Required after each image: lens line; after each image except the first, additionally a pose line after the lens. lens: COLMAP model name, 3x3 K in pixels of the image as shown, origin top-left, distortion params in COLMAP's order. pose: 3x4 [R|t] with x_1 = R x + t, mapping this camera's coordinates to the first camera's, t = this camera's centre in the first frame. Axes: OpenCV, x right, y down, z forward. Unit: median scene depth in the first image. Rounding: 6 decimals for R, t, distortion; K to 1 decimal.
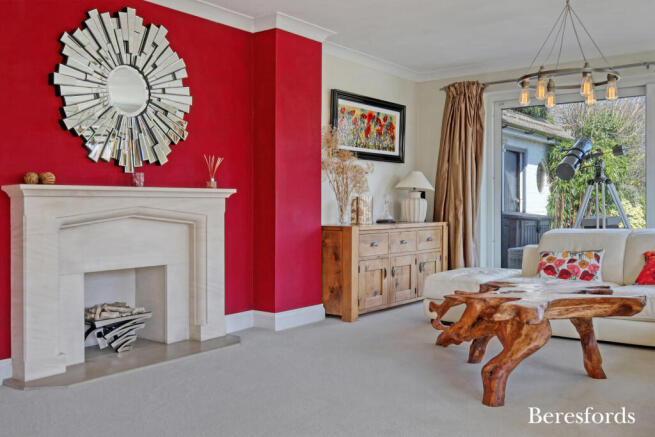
lens RADIAL K [[601.3, 0, 326.9], [0, 601.3, 216.4], [0, 0, 1]] dist [0.006361, 0.000000]
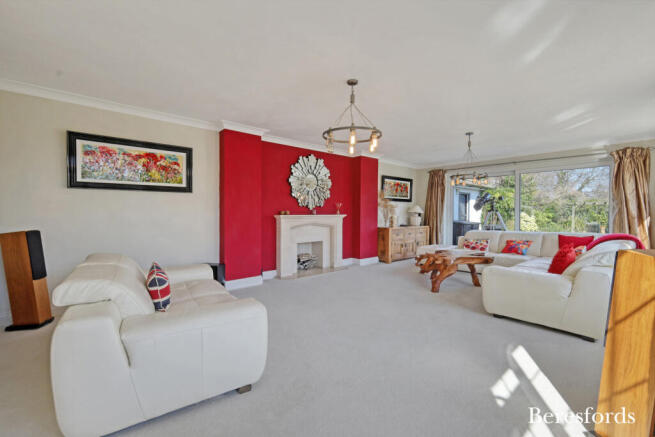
lens RADIAL K [[288.5, 0, 326.4], [0, 288.5, 216.8], [0, 0, 1]] dist [0.004836, 0.000055]
pose [[0.980007, 0.006860, -0.198846, 0.024451], [-0.006036, 0.999970, 0.004753, -0.039890], [0.198872, -0.003458, 0.980019, -0.332542]]
